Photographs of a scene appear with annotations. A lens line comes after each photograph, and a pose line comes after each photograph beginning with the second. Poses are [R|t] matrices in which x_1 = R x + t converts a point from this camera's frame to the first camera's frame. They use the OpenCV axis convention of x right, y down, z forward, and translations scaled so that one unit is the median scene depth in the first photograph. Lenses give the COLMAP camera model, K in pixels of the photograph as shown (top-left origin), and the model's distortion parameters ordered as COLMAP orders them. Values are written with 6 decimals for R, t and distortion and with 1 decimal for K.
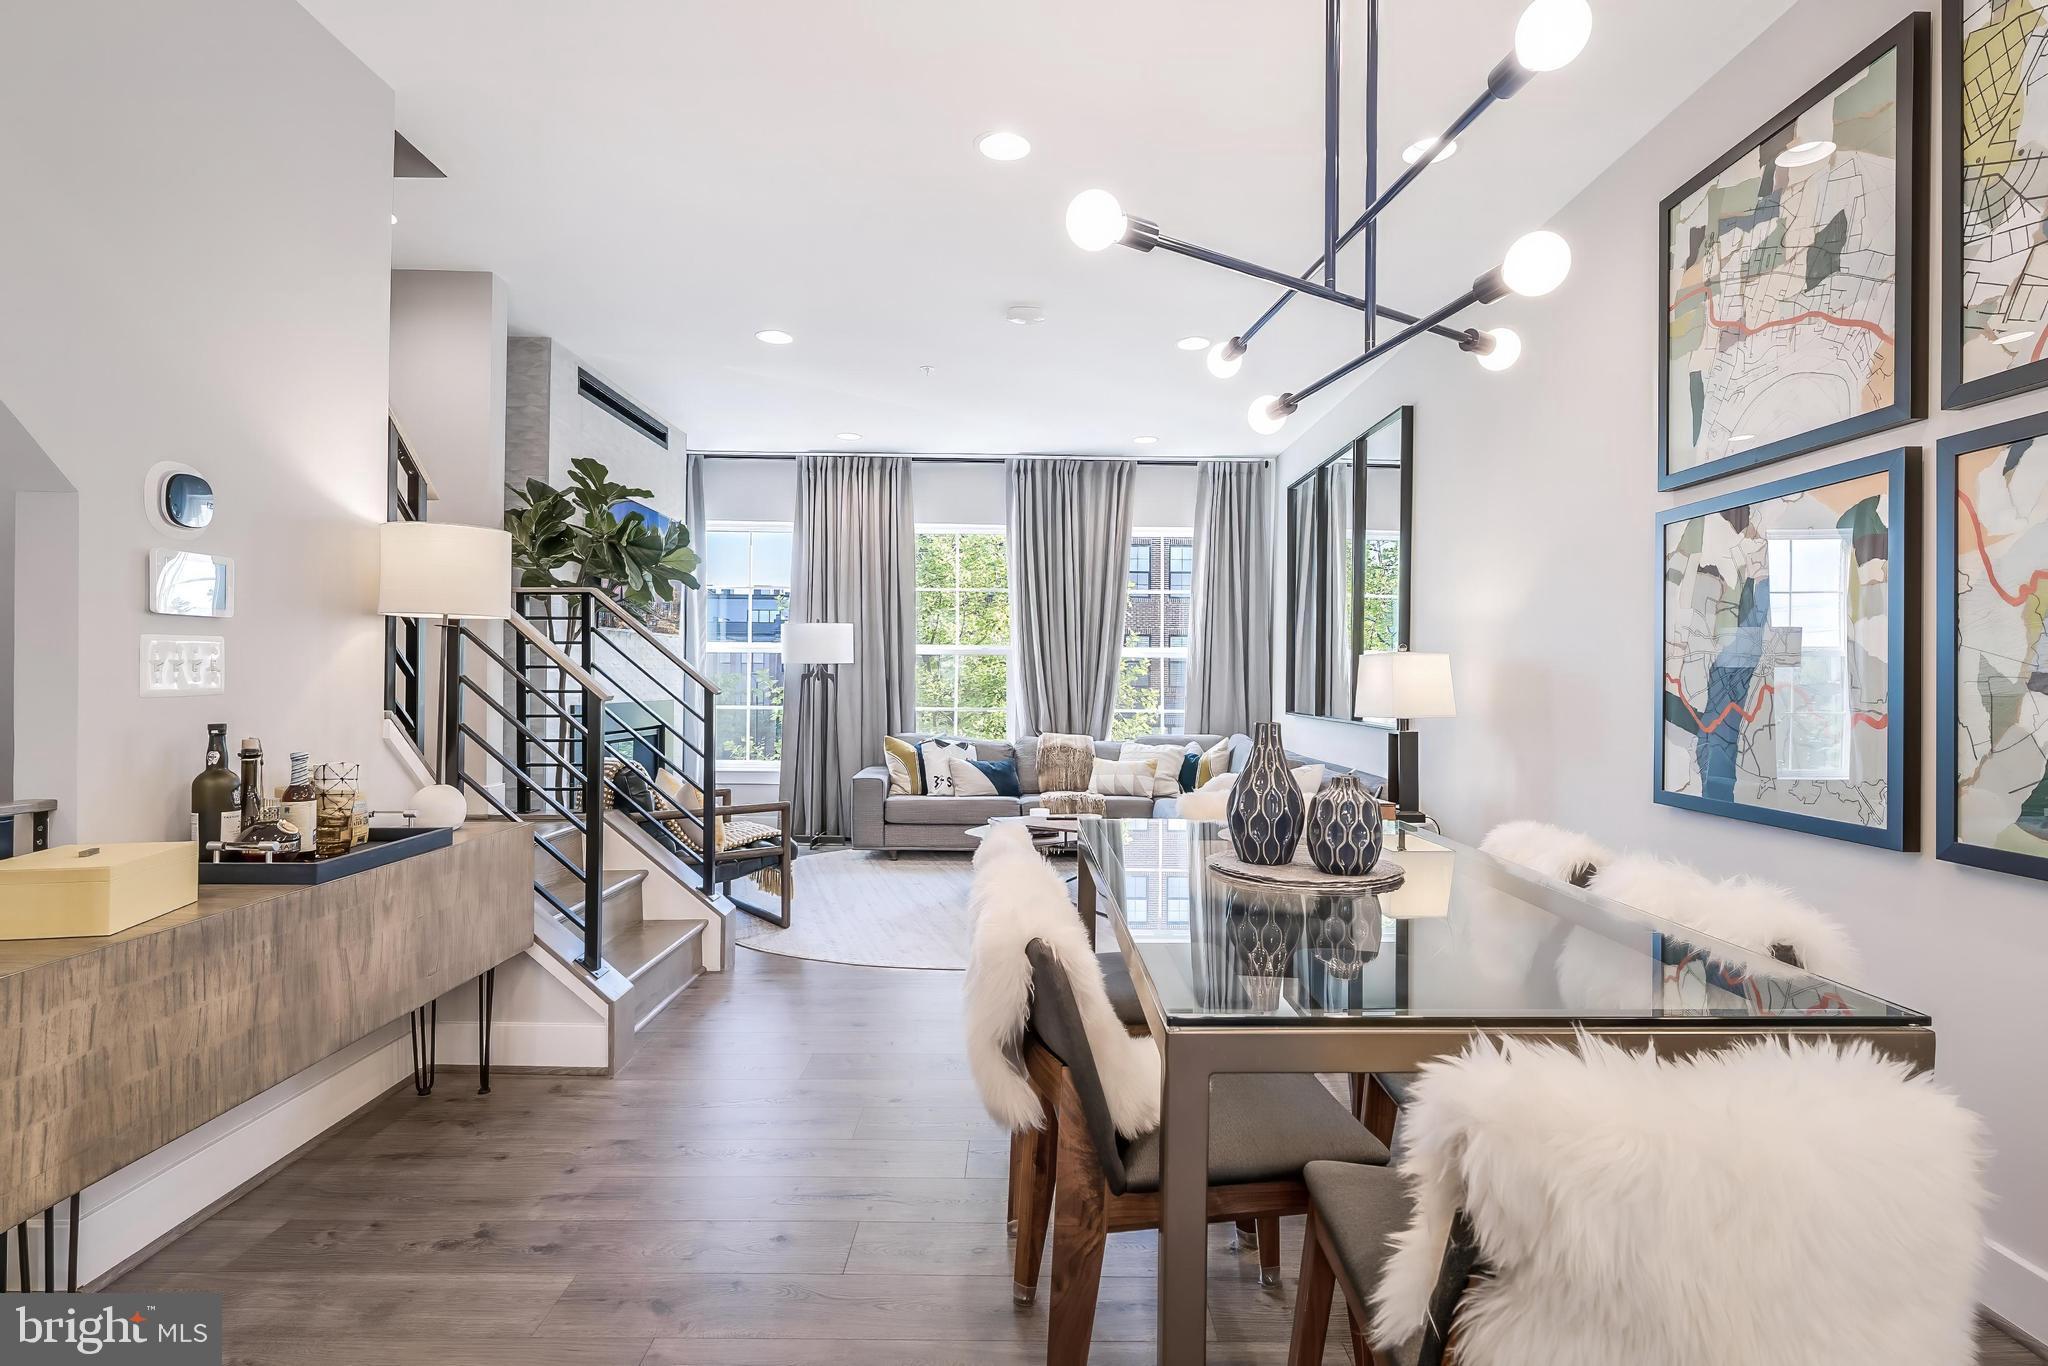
lens RADIAL K [[1008.5, 0, 1031.6], [0, 1008.5, 677.0], [0, 0, 1]] dist [-0.000070, -0.000069]
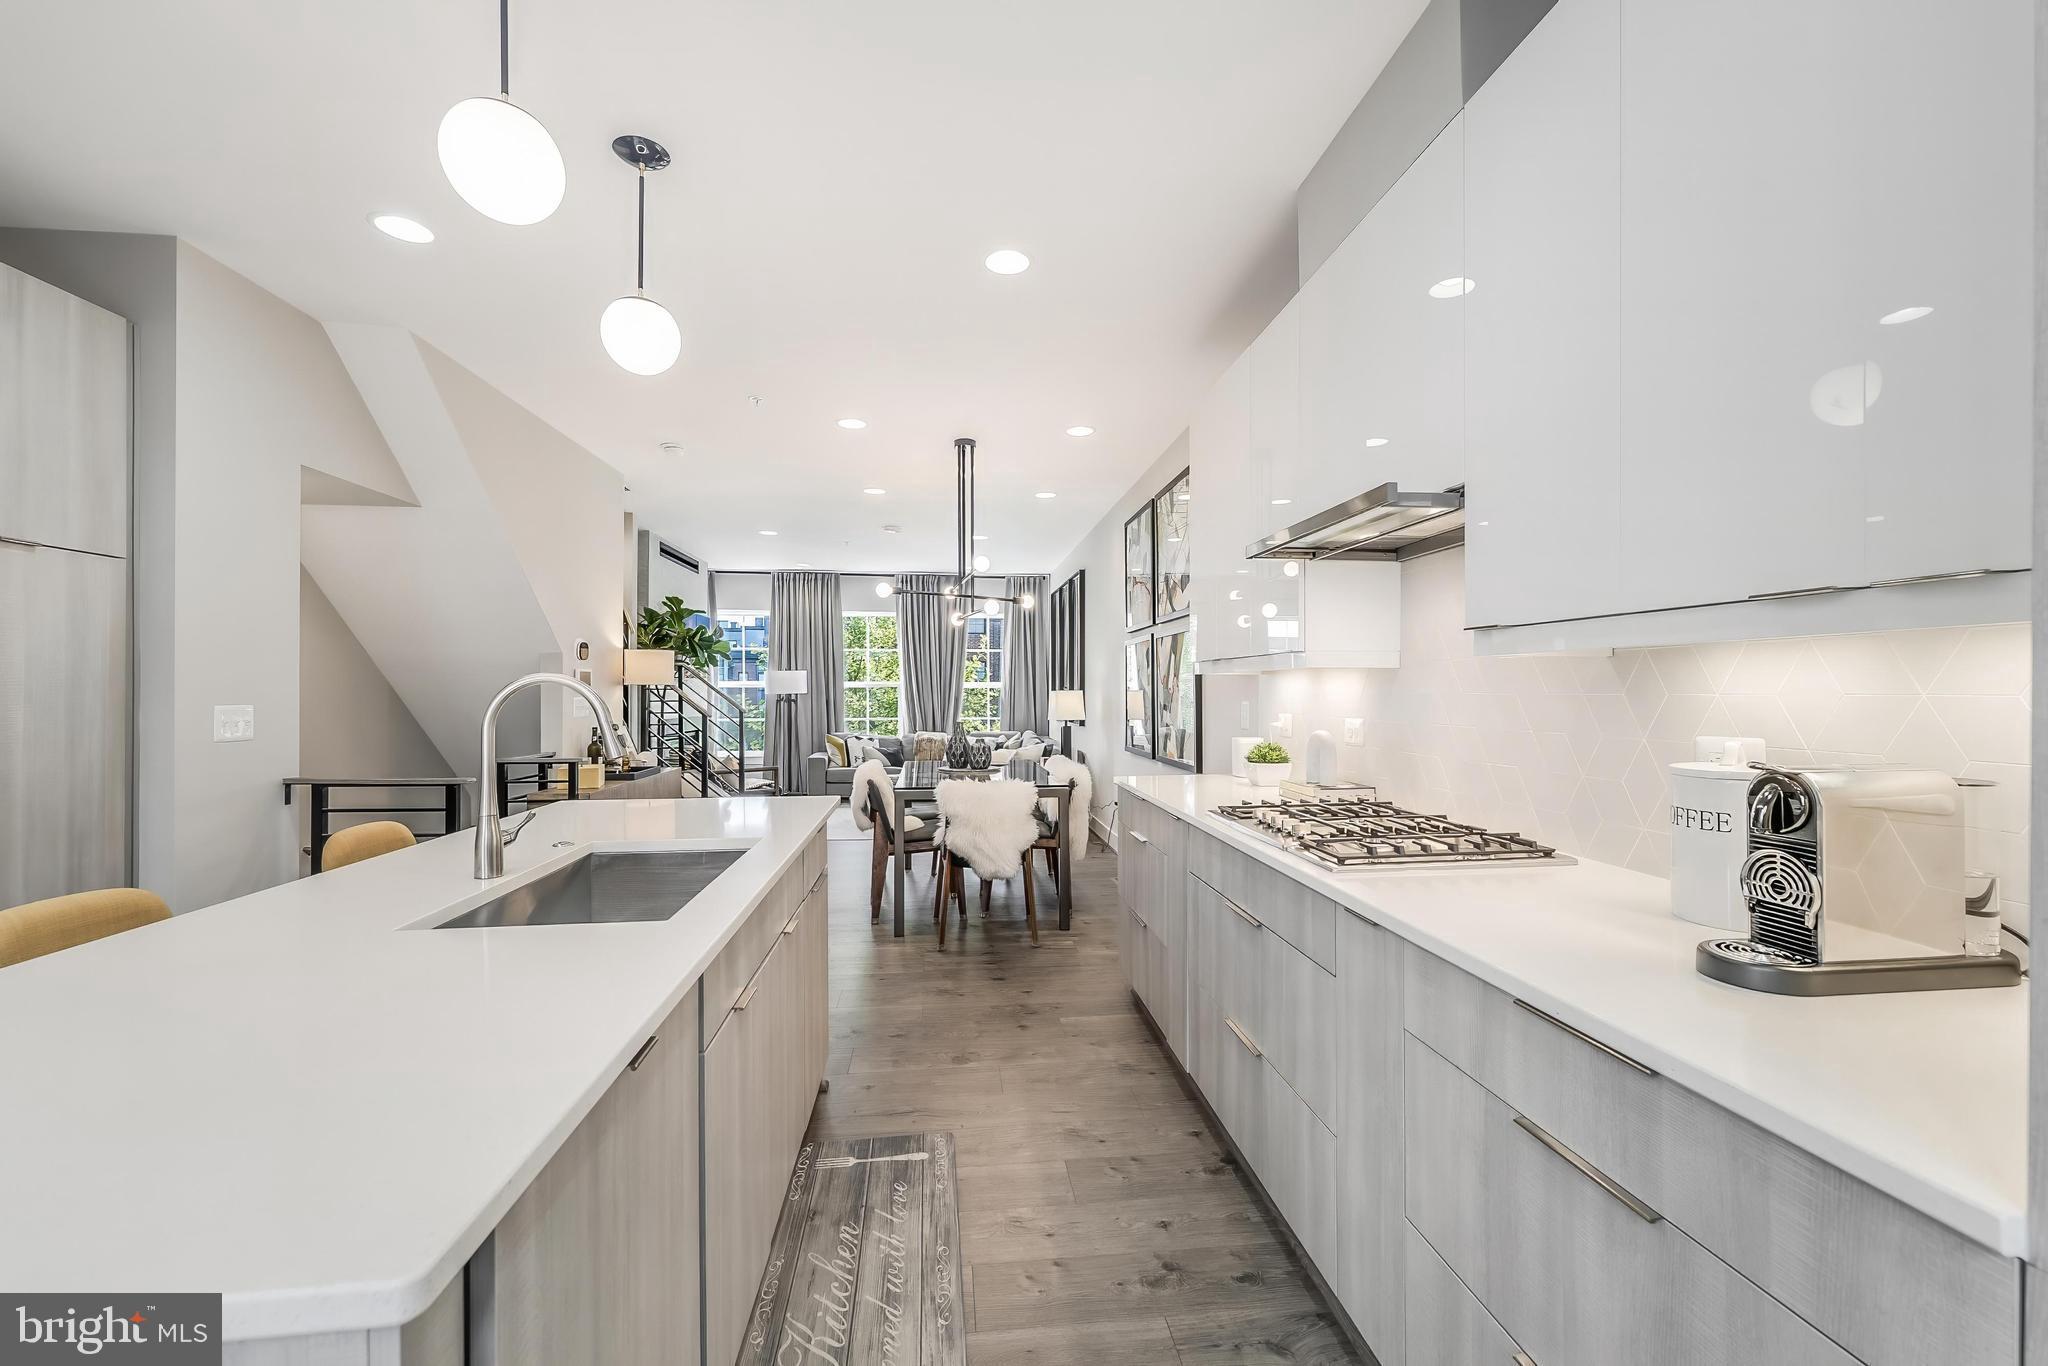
lens RADIAL K [[829.8, 0, 1036.5], [0, 829.8, 691.2], [0, 0, 1]] dist [-0.001621, -0.000246]
pose [[0.994210, -0.009611, 0.107022, 0.087304], [0.009560, 0.999954, 0.000996, -0.020428], [-0.107026, 0.000033, 0.994256, -0.638496]]
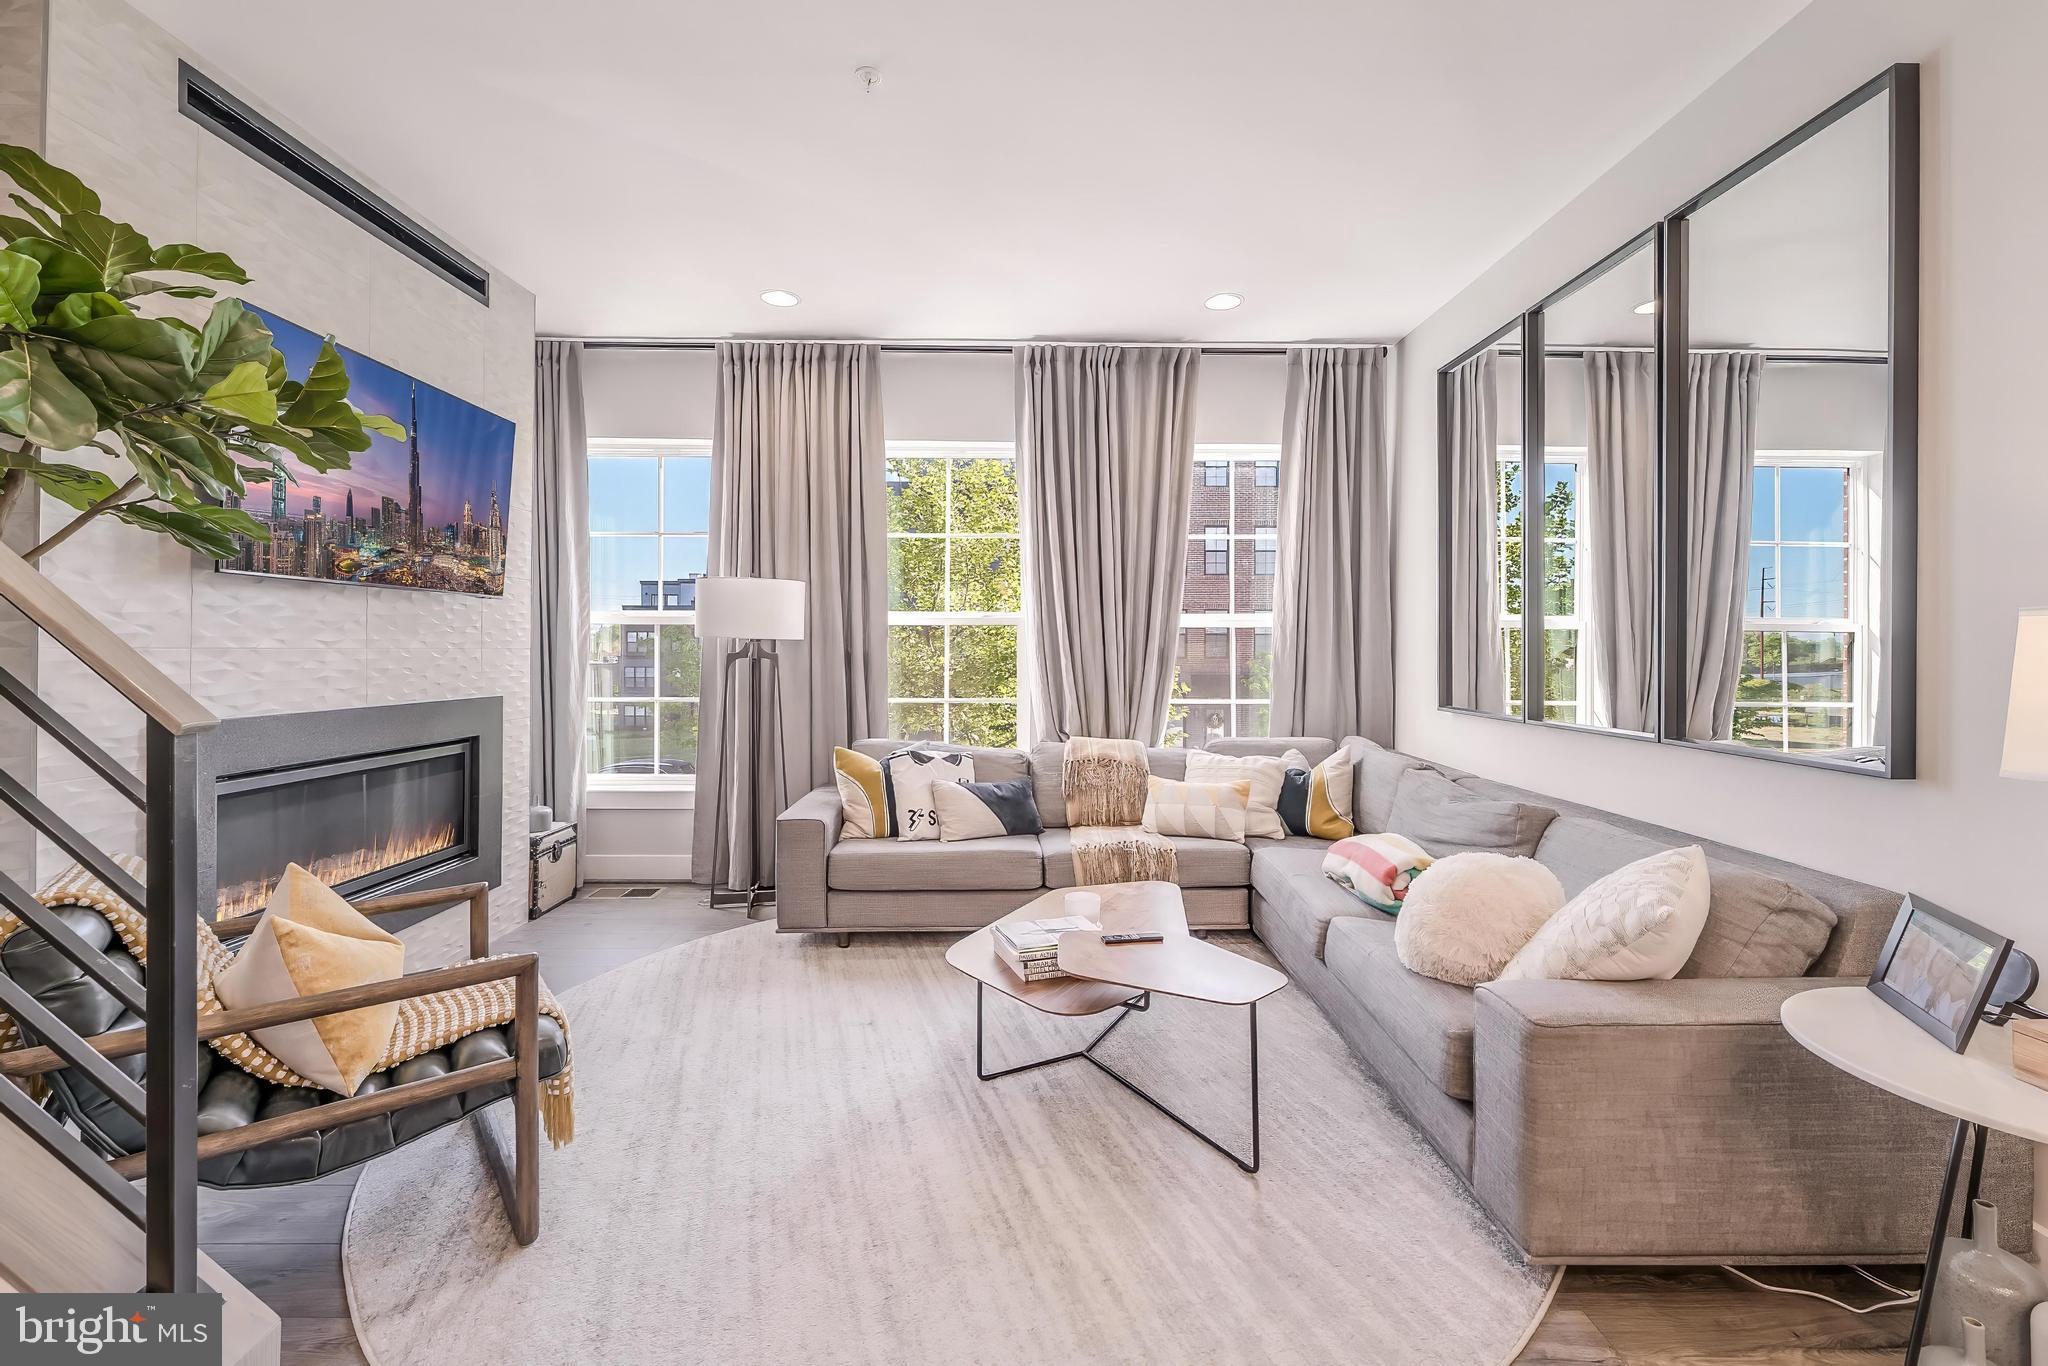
lens RADIAL K [[829.8, 0, 1048.6], [0, 829.8, 663.5], [0, 0, 1]] dist [-0.001621, -0.000246]
pose [[0.999900, -0.007697, 0.011862, -0.014959], [0.007602, 0.999939, 0.008016, -0.000007], [-0.011923, -0.007925, 0.999898, 0.601130]]
